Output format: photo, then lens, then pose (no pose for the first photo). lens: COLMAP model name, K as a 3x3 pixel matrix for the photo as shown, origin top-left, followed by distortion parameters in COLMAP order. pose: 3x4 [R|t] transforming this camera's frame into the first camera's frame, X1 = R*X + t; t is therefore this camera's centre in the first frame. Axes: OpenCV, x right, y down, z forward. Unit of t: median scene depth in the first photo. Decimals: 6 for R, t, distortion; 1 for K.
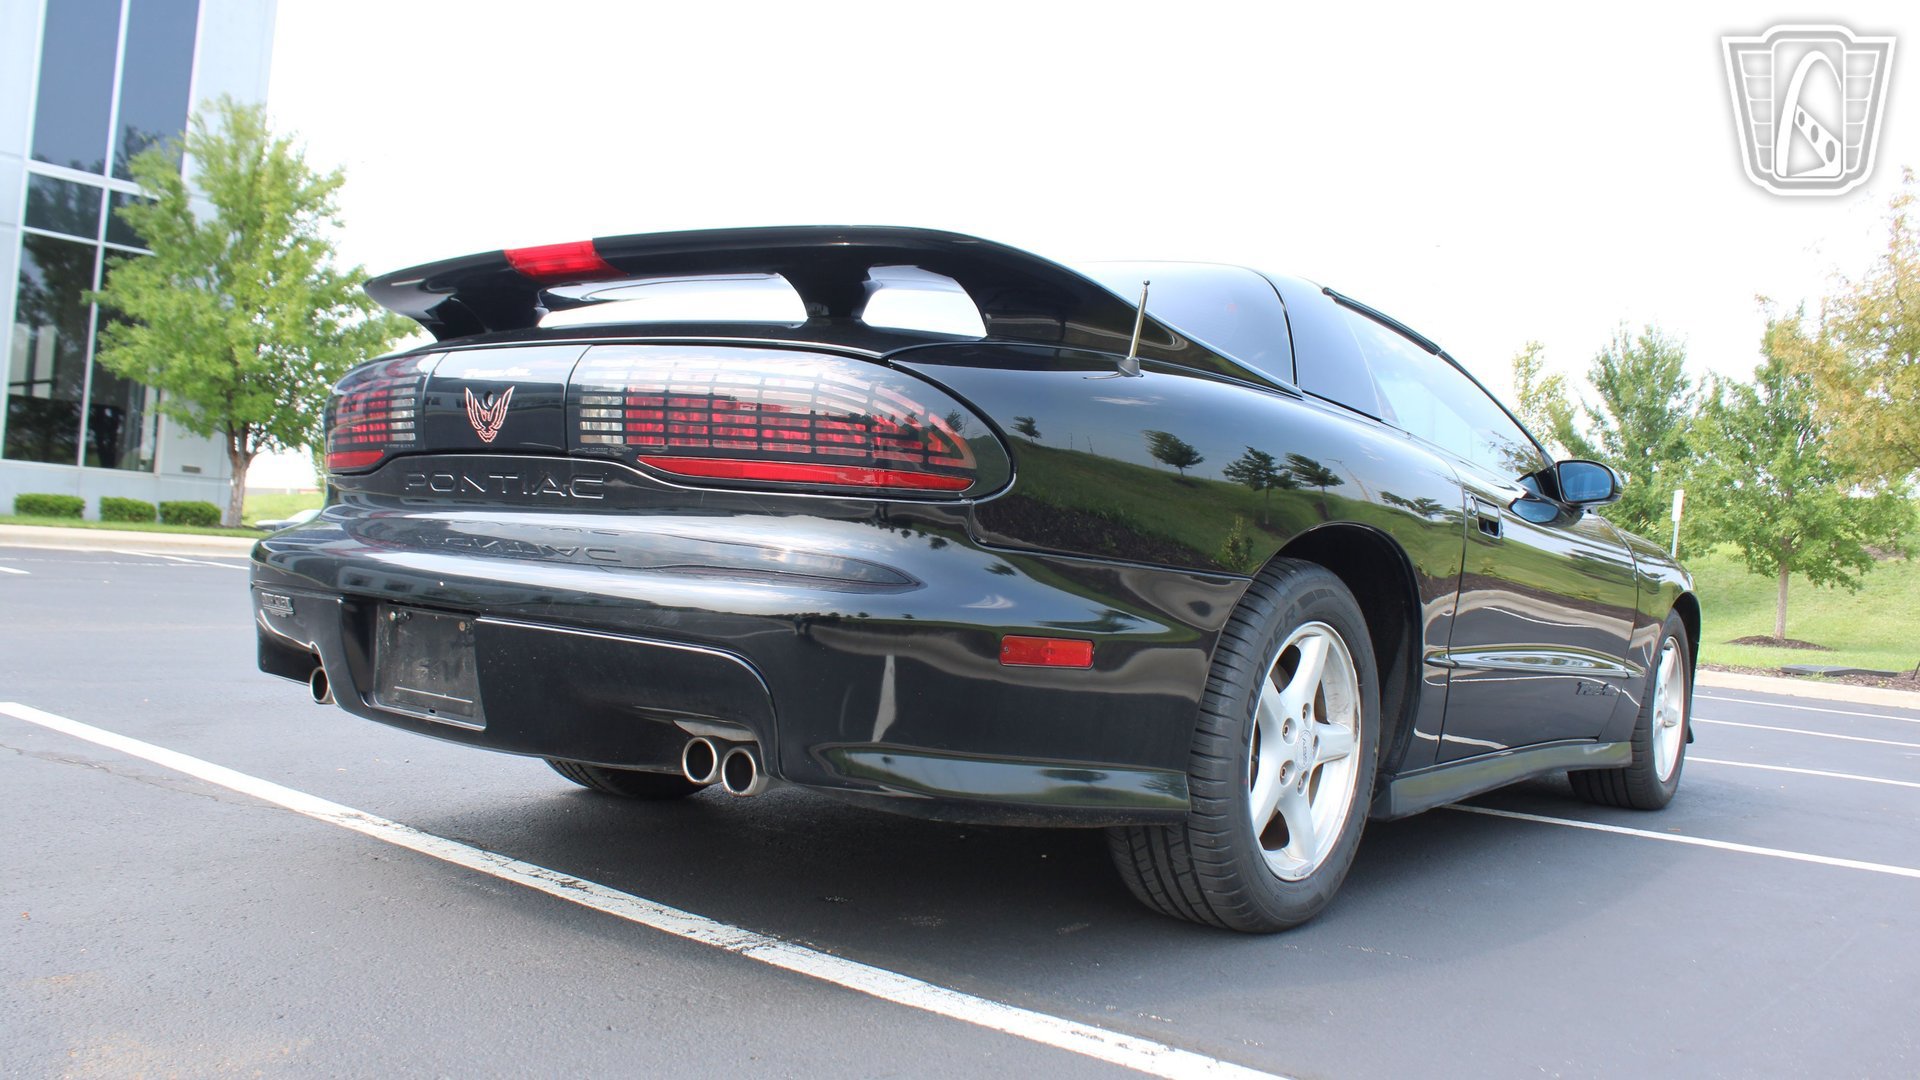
lens RADIAL K [[1618.3, 0, 947.5], [0, 1618.3, 566.3], [0, 0, 1]] dist [-0.172298, 0.147221]
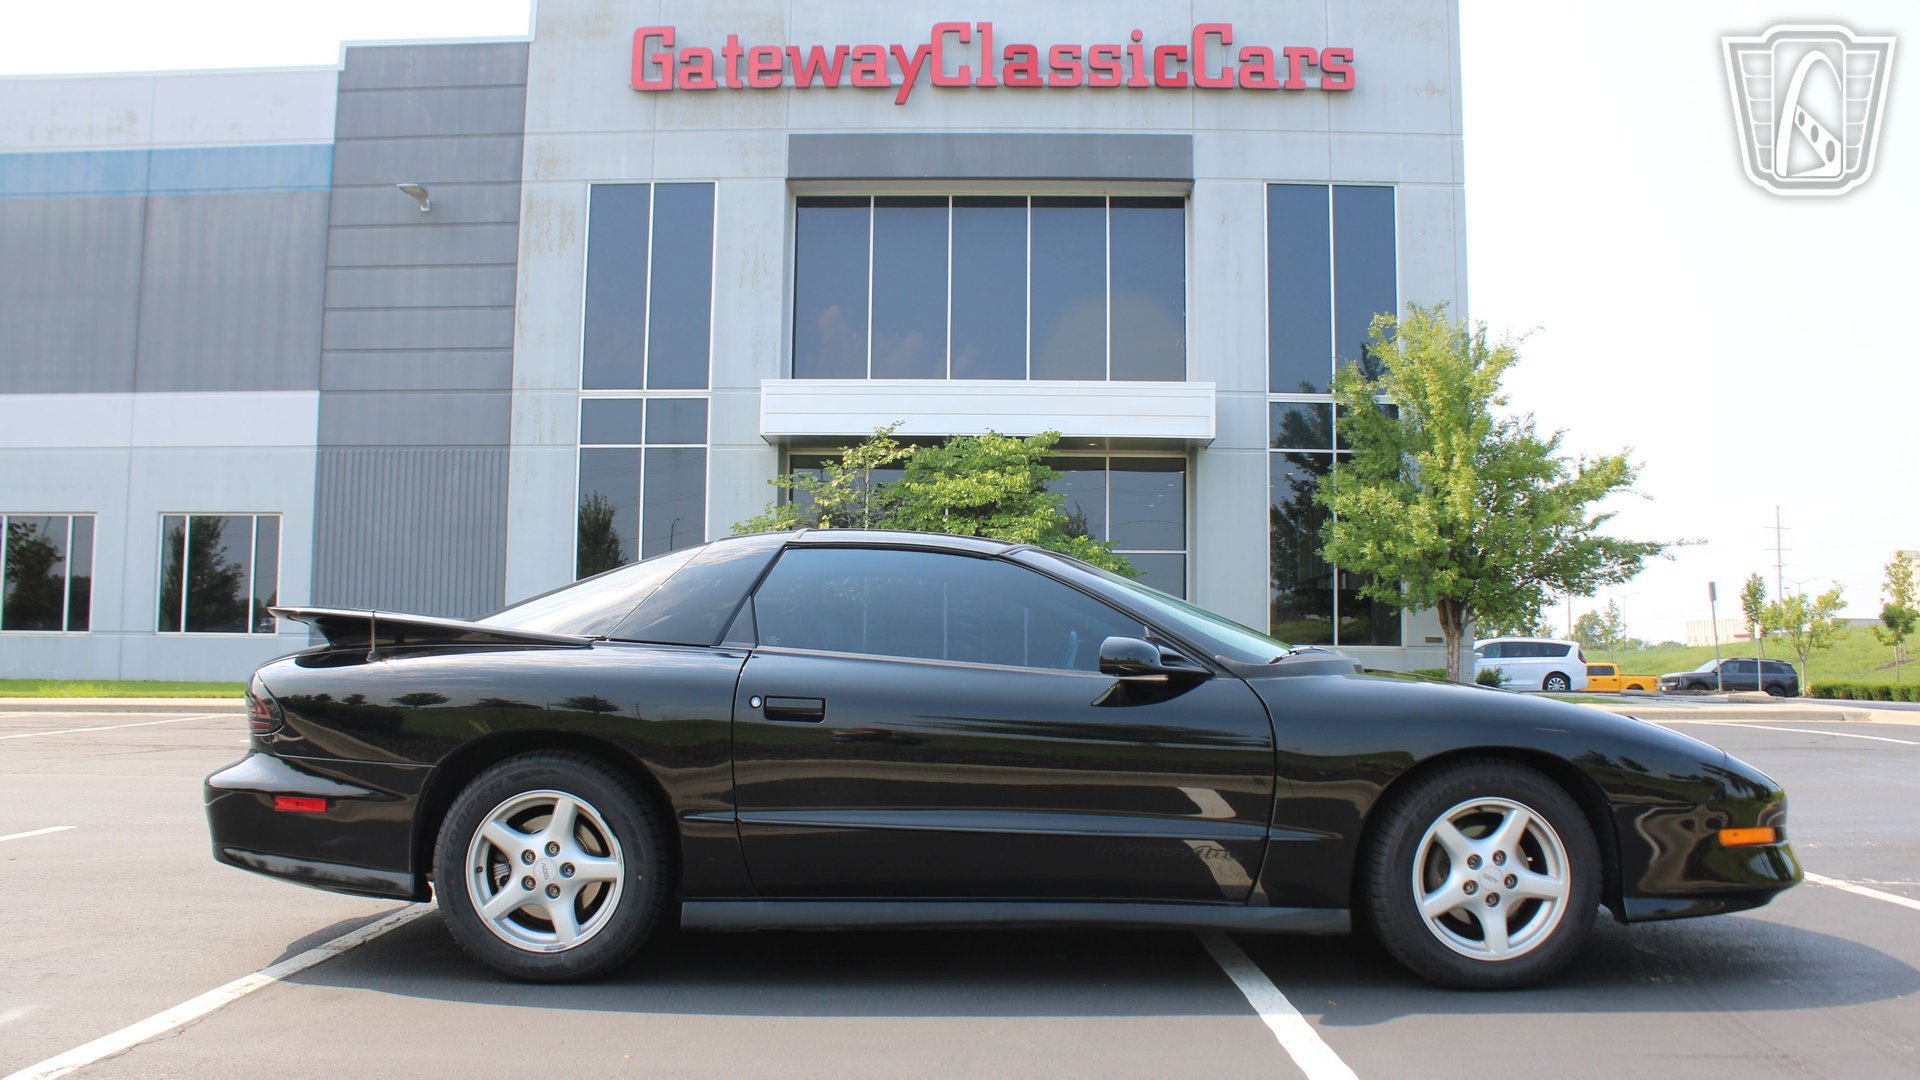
lens RADIAL K [[1618.3, 0, 879.2], [0, 1618.3, 558.9], [0, 0, 1]] dist [-0.172298, 0.147221]
pose [[0.568973, -0.107778, -0.815263, 1.585355], [0.024891, 0.993177, -0.113927, -0.009947], [0.821979, 0.044528, 0.567774, 0.358168]]
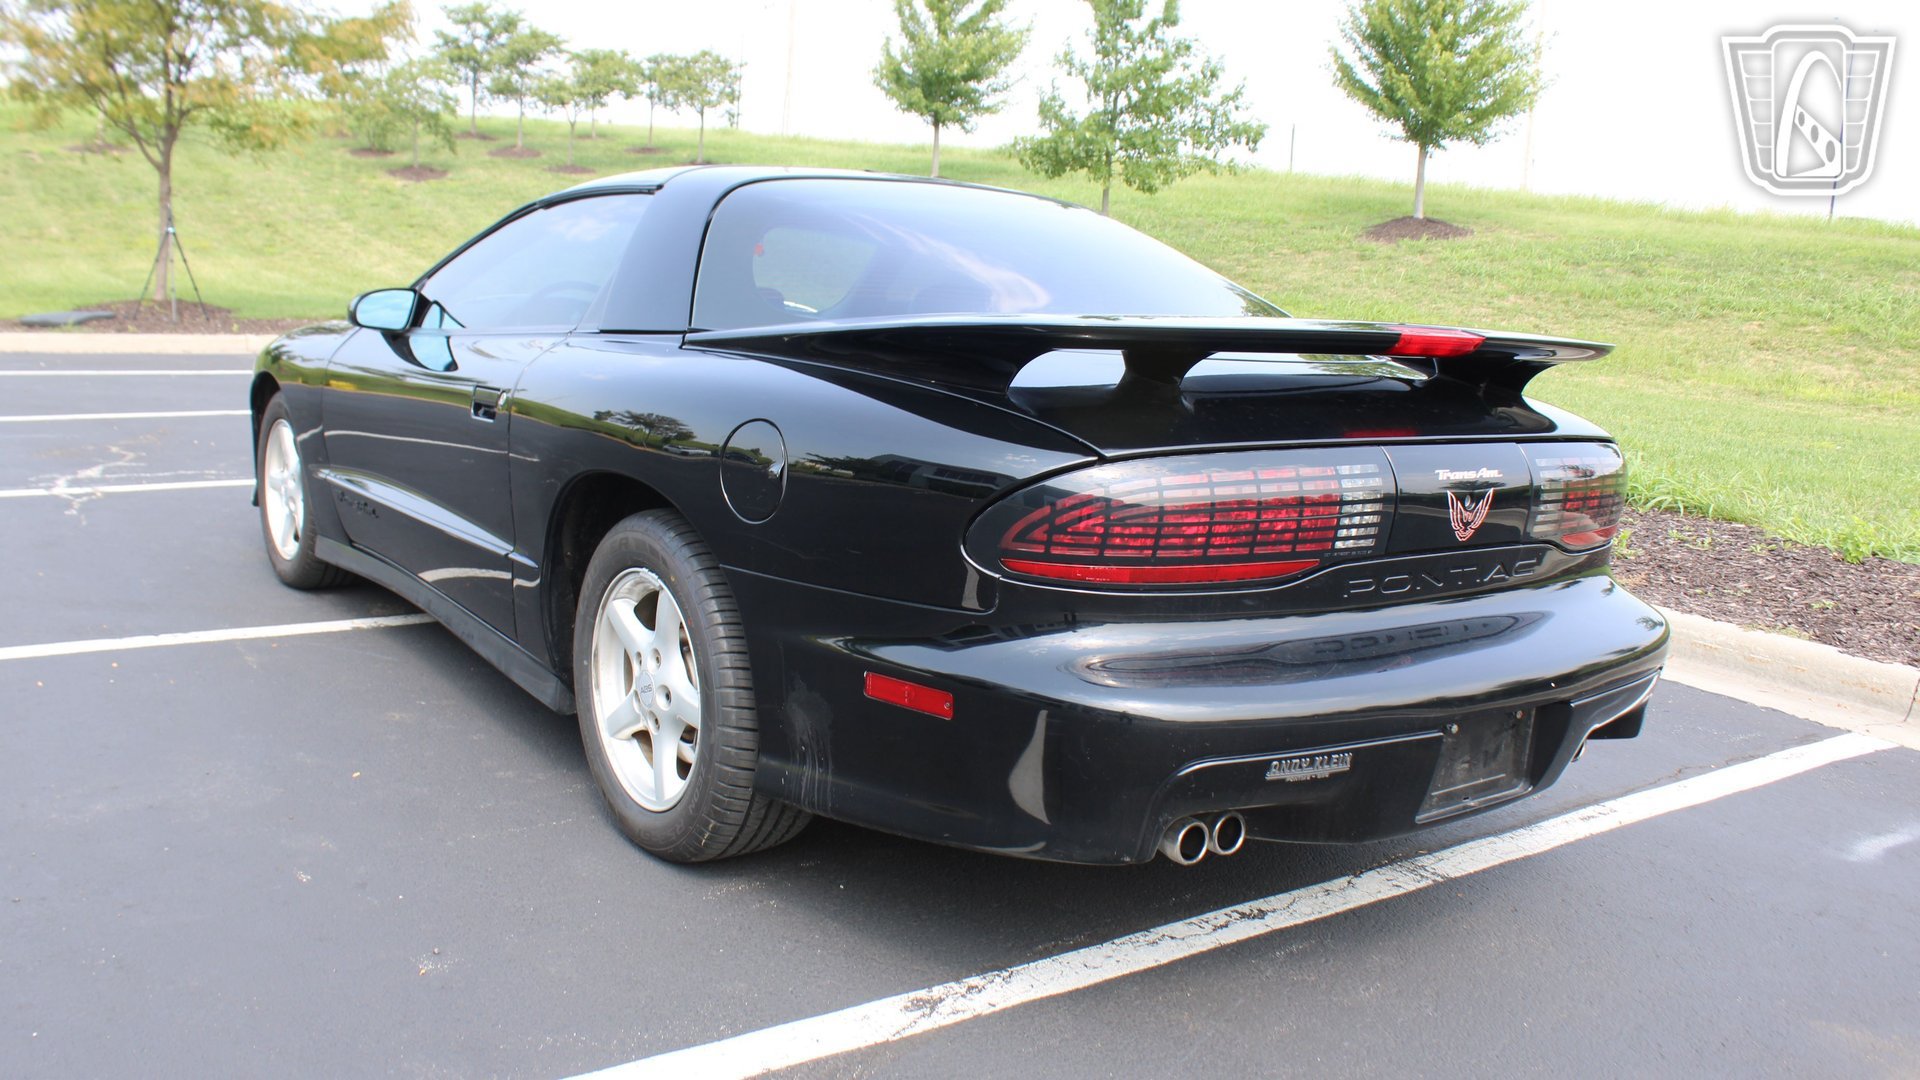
lens RADIAL K [[1618.3, 0, 916.1], [0, 1618.3, 554.9], [0, 0, 1]] dist [-0.172298, 0.147221]
pose [[0.290771, -0.235767, 0.927290, -1.143397], [-0.028633, 0.966586, 0.254737, -0.272222], [-0.956364, -0.100622, 0.274305, 0.890782]]
